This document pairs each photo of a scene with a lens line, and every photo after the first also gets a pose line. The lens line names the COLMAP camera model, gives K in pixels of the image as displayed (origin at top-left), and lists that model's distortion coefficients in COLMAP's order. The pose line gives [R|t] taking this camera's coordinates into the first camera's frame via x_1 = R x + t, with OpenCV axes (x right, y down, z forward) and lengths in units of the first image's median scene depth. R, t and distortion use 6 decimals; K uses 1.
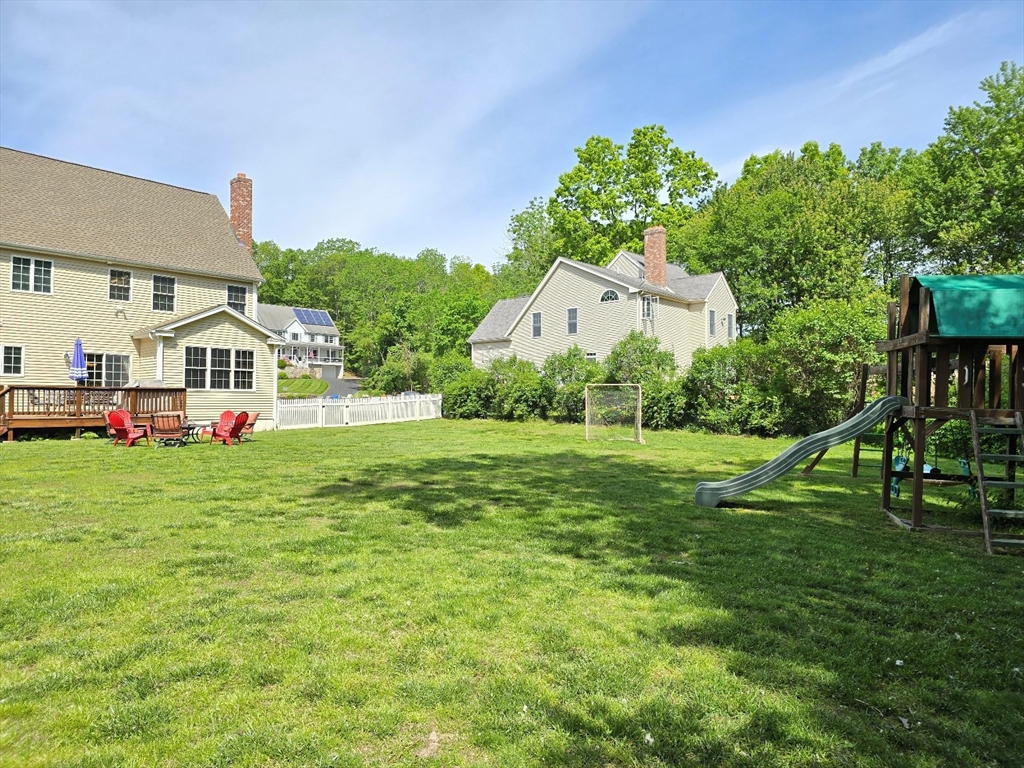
lens RADIAL K [[677.1, 0, 512.0], [0, 677.1, 384.0], [0, 0, 1]] dist [0.065647, -0.064645]
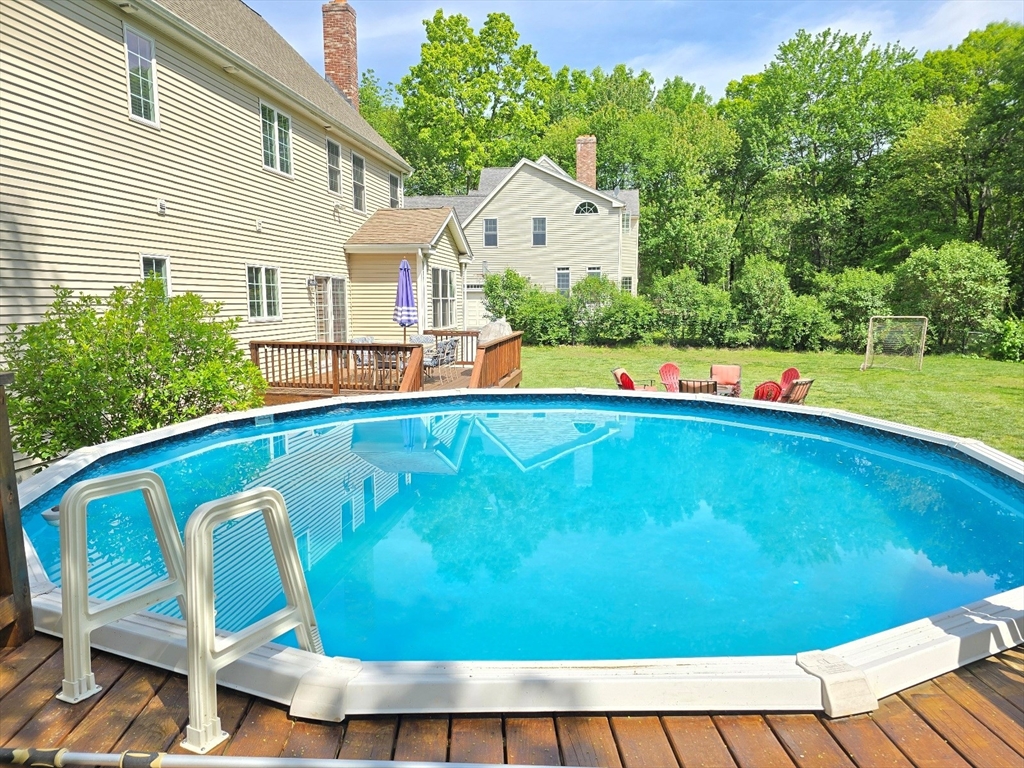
lens RADIAL K [[677.1, 0, 512.0], [0, 677.1, 384.0], [0, 0, 1]] dist [0.065647, -0.064645]
pose [[0.834481, -0.073949, 0.546052, -0.696365], [-0.010488, 0.988643, 0.149914, -0.036627], [-0.550937, -0.130827, 0.824229, 0.319059]]
